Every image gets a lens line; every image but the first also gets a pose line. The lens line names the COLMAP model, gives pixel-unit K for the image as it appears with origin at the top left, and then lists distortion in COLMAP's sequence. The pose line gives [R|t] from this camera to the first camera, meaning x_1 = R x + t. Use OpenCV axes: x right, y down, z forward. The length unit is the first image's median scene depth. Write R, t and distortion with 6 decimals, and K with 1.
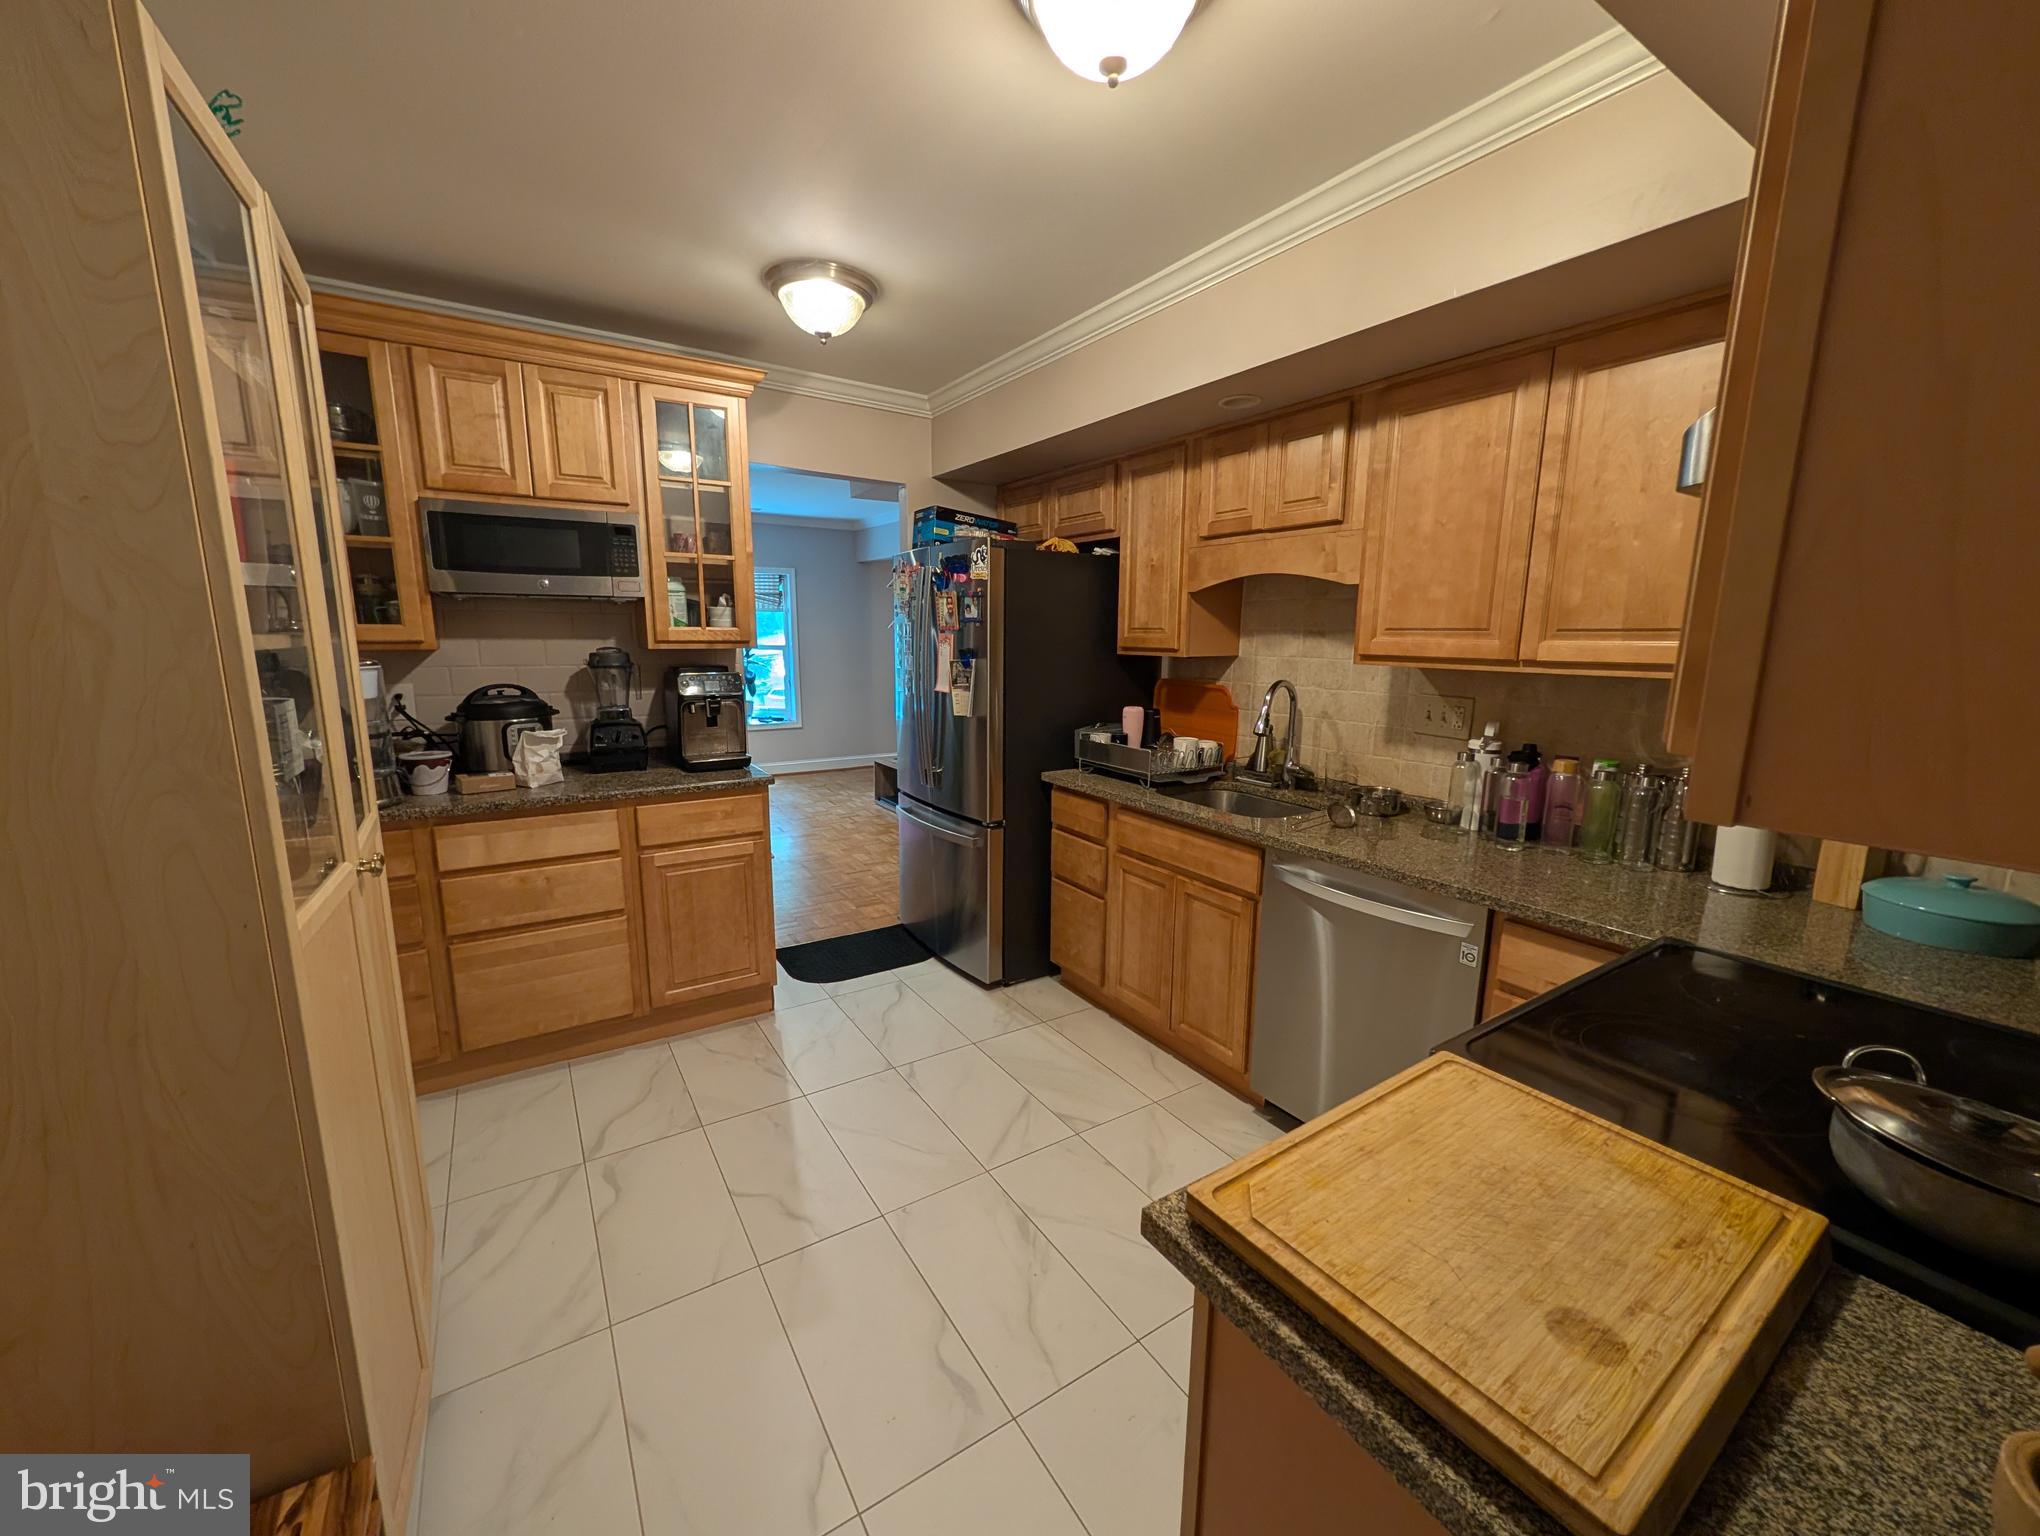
lens RADIAL K [[785.9, 0, 1022.1], [0, 785.9, 773.2], [0, 0, 1]] dist [0.001021, -0.000114]
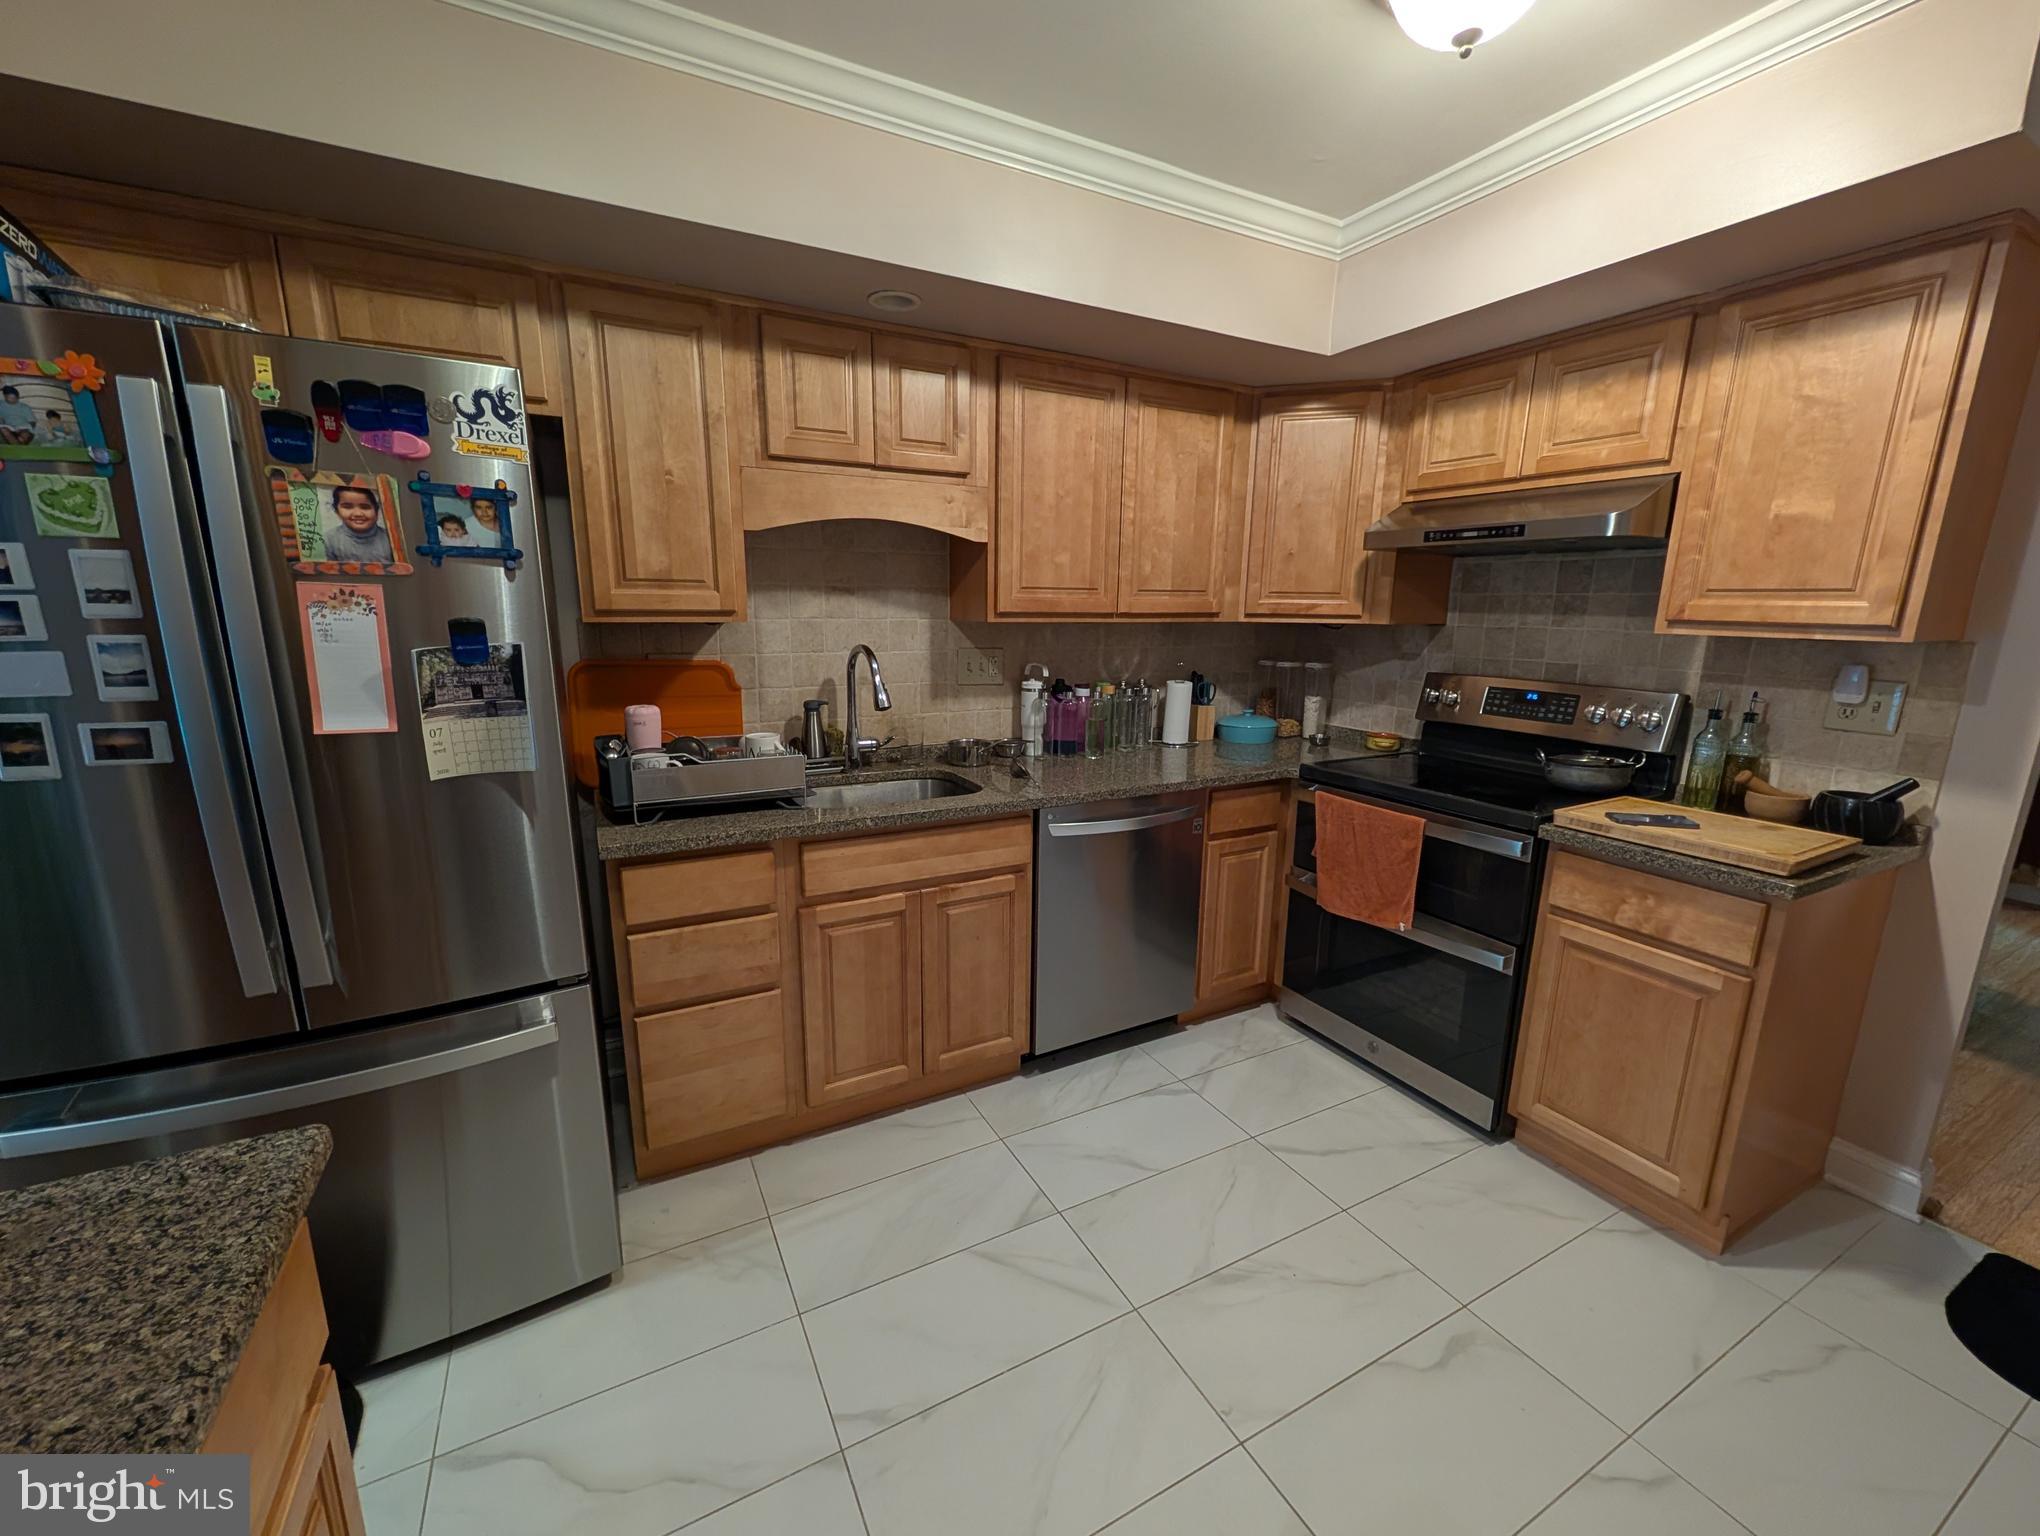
lens RADIAL K [[808.8, 0, 1014.7], [0, 808.8, 776.7], [0, 0, 1]] dist [-0.001049, 0.000253]
pose [[0.094321, -0.216791, 0.971651, -0.612635], [0.165411, 0.965848, 0.199440, -0.142304], [-0.981704, 0.141911, 0.126960, 0.824988]]
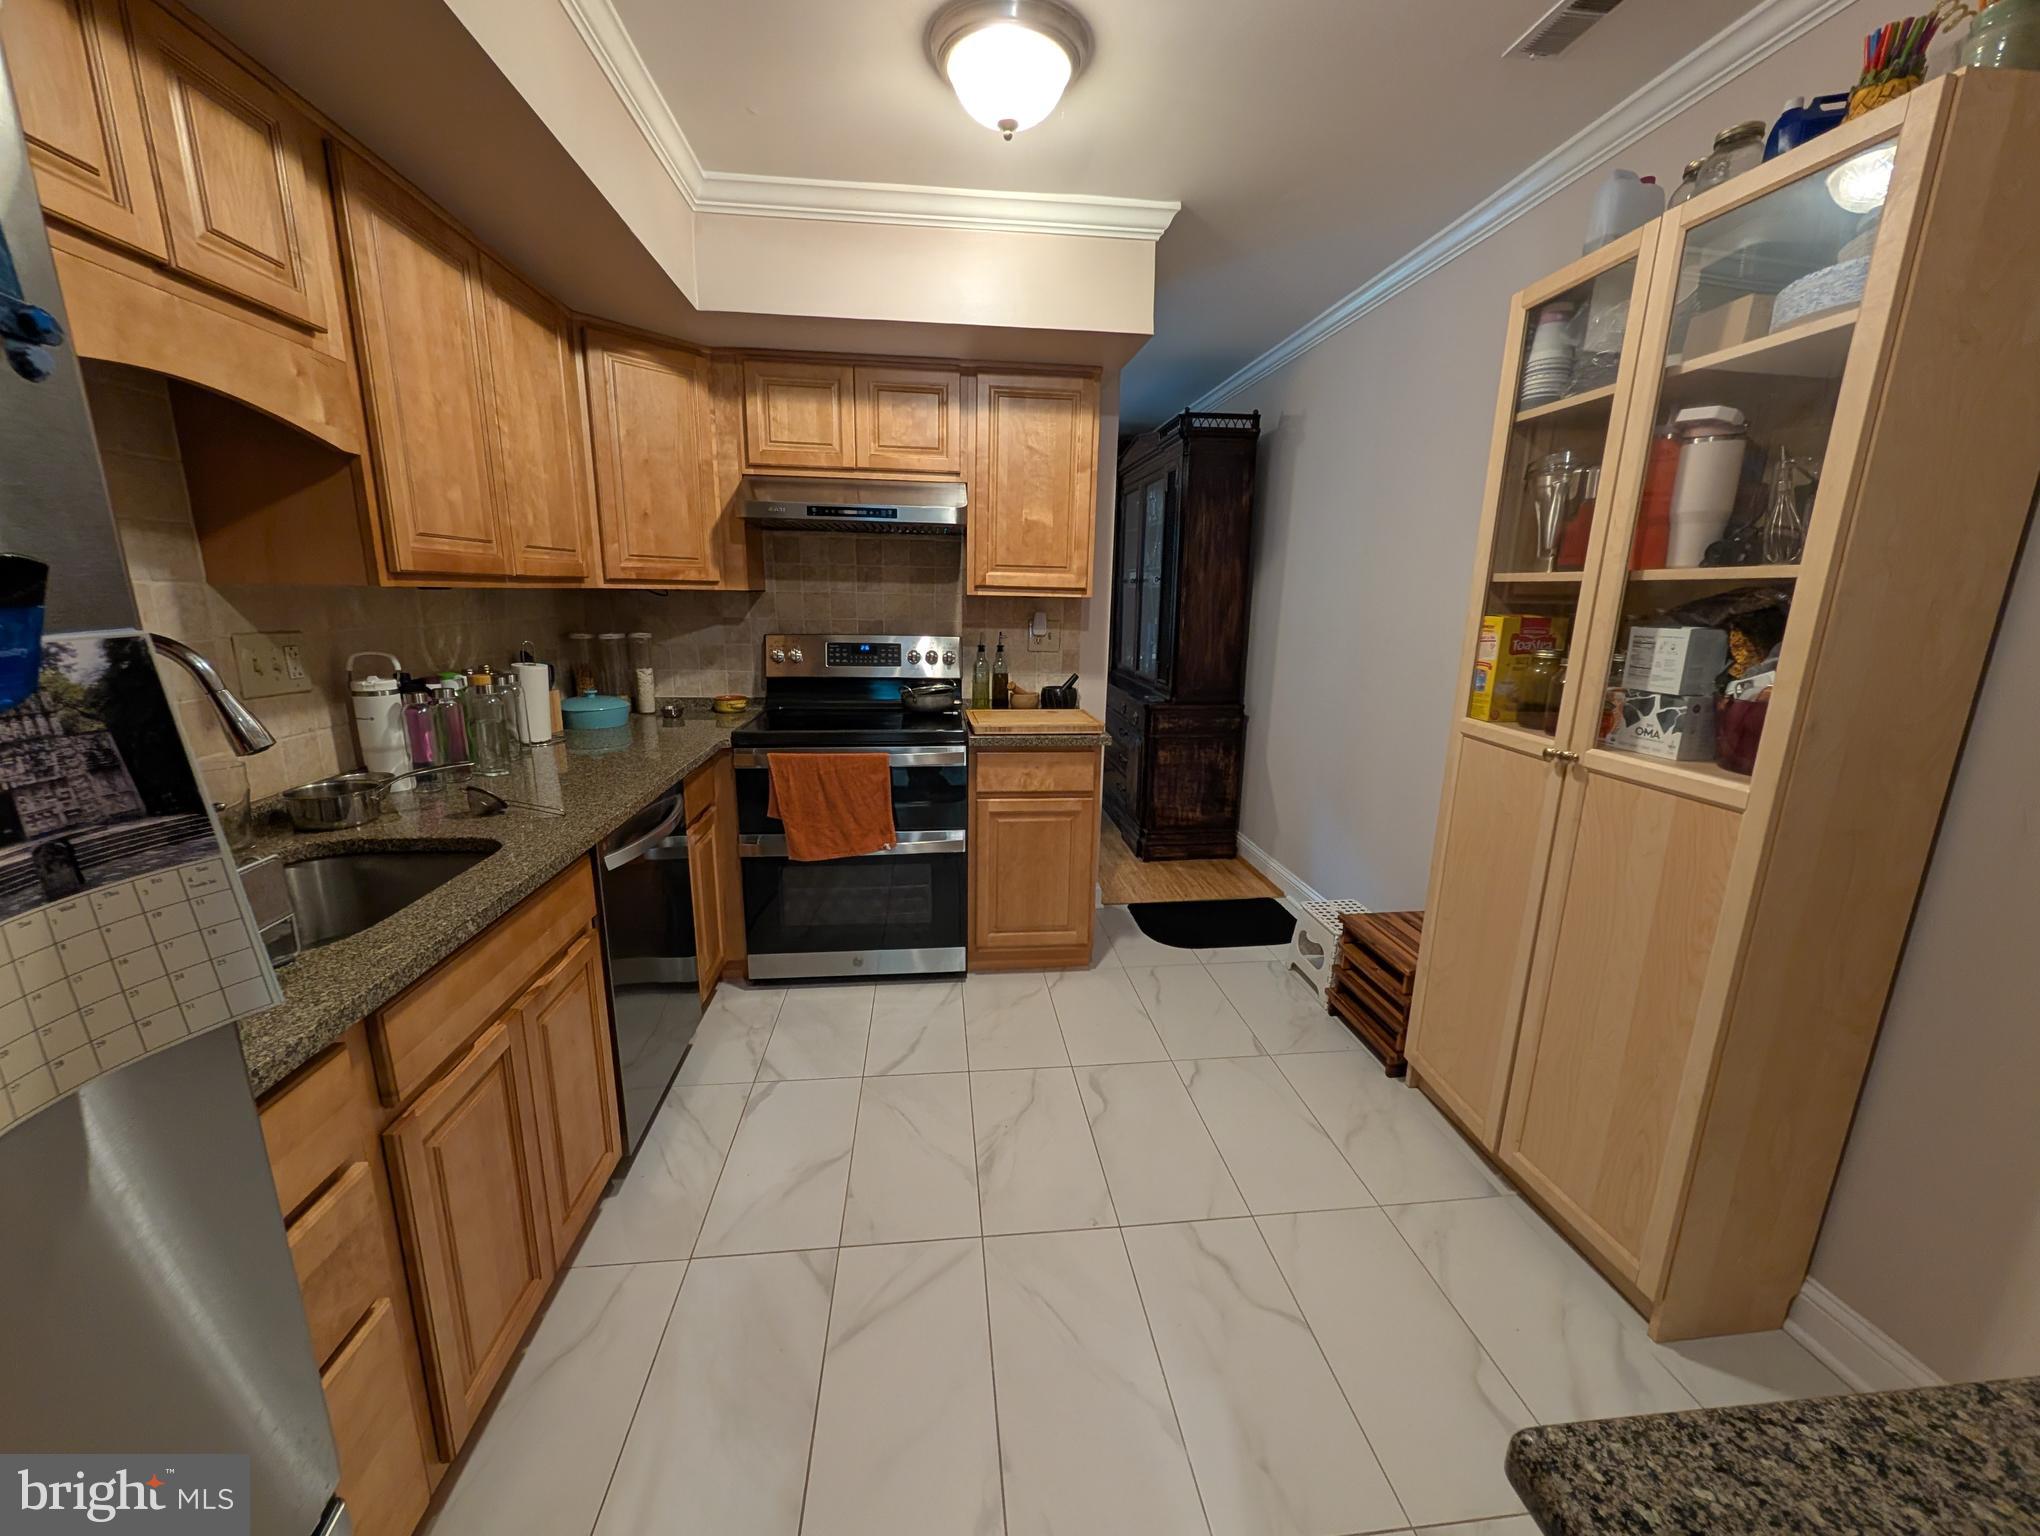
lens RADIAL K [[785.9, 0, 1022.1], [0, 785.9, 773.2], [0, 0, 1]] dist [0.001021, -0.000114]
pose [[-0.889749, -0.127251, 0.438353, -0.325718], [0.053725, 0.924483, 0.377419, -0.202435], [-0.453277, 0.359359, -0.815721, 1.282261]]
